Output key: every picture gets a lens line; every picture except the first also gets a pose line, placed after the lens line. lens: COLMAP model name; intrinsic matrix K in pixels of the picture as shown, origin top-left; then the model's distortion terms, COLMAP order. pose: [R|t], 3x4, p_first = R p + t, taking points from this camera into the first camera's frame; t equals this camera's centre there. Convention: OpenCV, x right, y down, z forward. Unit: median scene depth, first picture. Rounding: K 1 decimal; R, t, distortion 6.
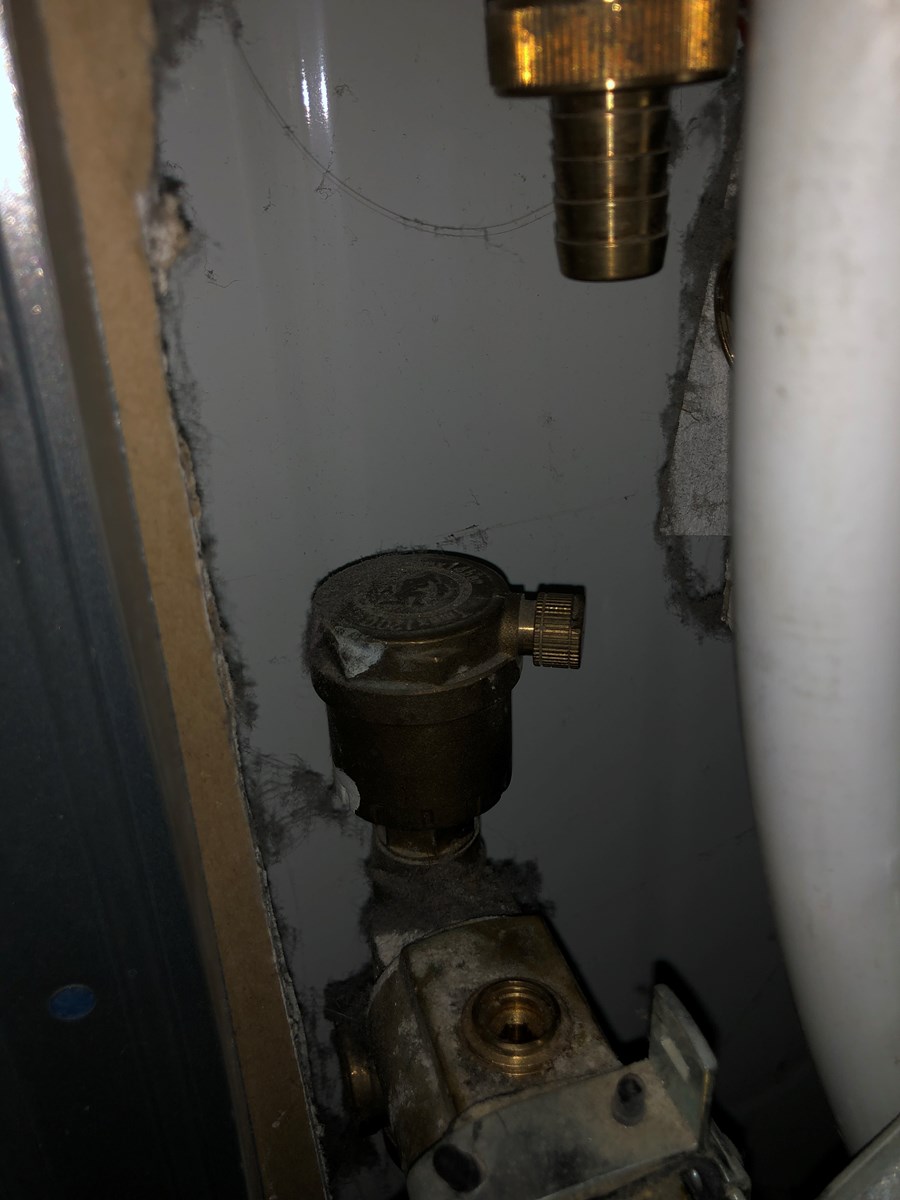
lens RADIAL K [[984.9, 0, 455.3], [0, 984.9, 603.5], [0, 0, 1]] dist [0.034457, 0.016024]
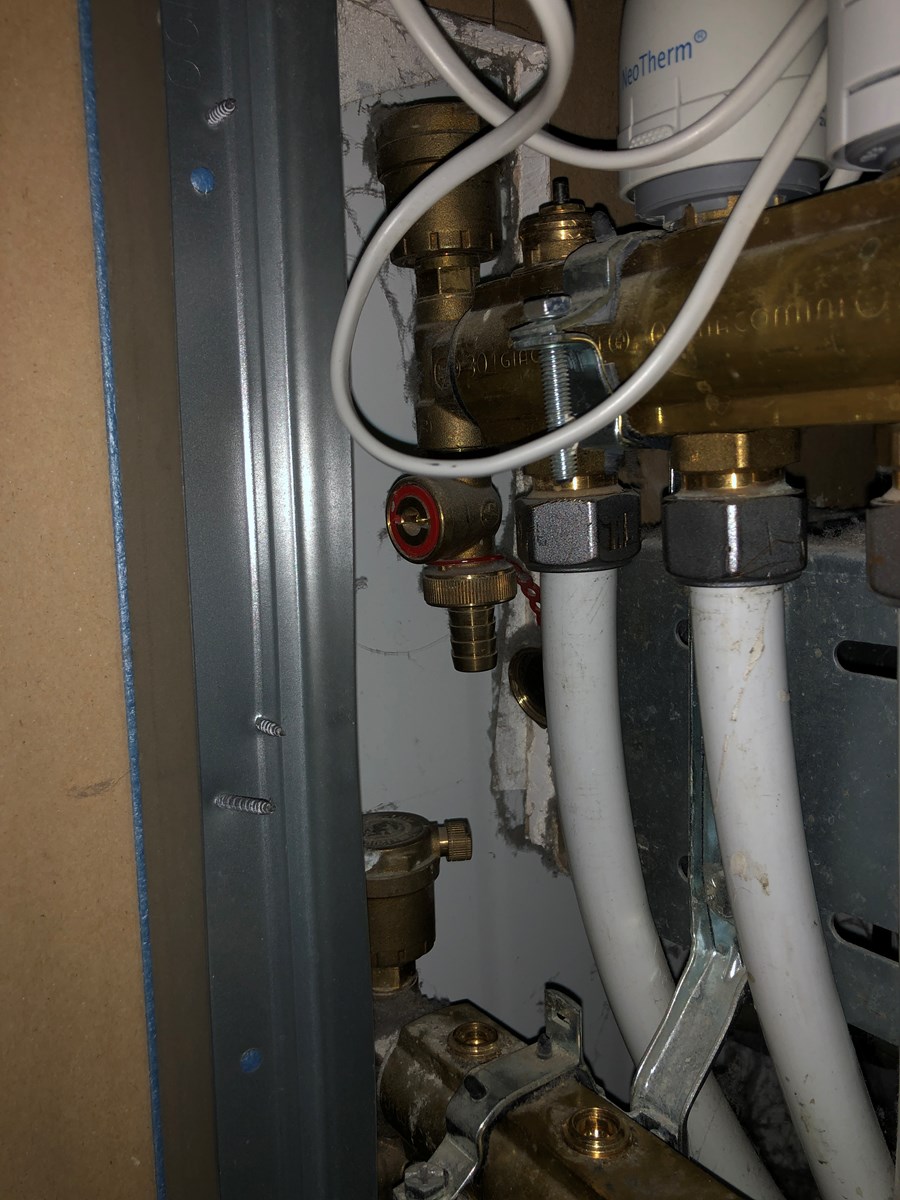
lens RADIAL K [[984.9, 0, 455.3], [0, 984.9, 603.5], [0, 0, 1]] dist [0.034457, 0.016024]
pose [[0.947270, -0.024828, 0.319473, -0.510250], [0.137123, 0.932504, -0.334116, 0.240352], [-0.289614, 0.360306, 0.886738, -0.895159]]
